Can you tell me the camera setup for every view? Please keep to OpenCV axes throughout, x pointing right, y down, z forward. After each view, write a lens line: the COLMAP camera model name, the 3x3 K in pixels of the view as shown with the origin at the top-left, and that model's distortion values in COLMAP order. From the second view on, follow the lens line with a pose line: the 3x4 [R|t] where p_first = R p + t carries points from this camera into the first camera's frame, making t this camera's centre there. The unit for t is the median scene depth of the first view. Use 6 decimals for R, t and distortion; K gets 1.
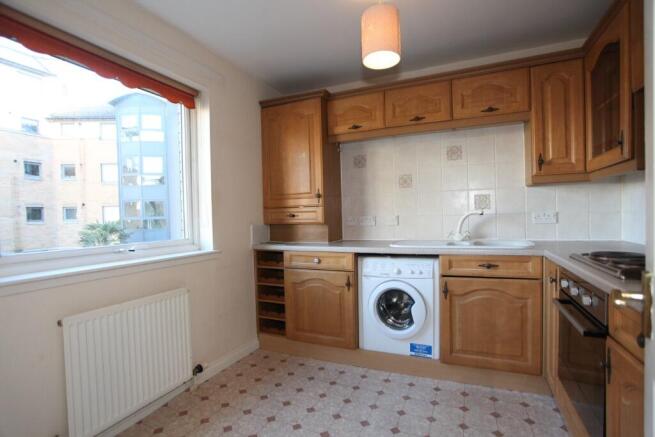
lens RADIAL K [[329.6, 0, 327.3], [0, 329.6, 219.5], [0, 0, 1]] dist [-0.003094, -0.000338]
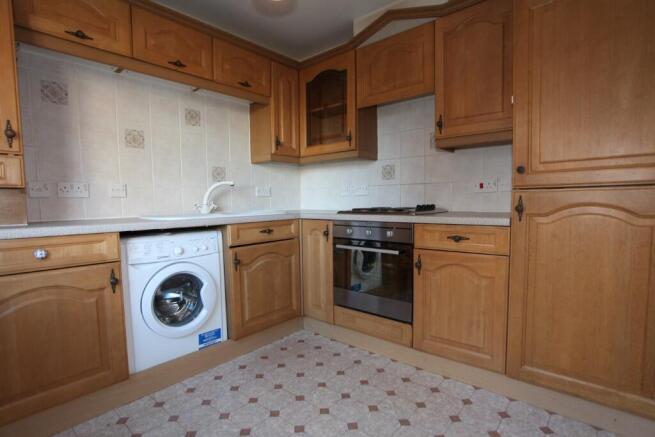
lens RADIAL K [[341.1, 0, 327.0], [0, 341.1, 217.6], [0, 0, 1]] dist [-0.001623, 0.002213]
pose [[0.307670, -0.024294, 0.951183, -0.461617], [0.022642, 0.999578, 0.018206, 0.073584], [-0.951224, 0.015935, 0.308090, 0.429908]]
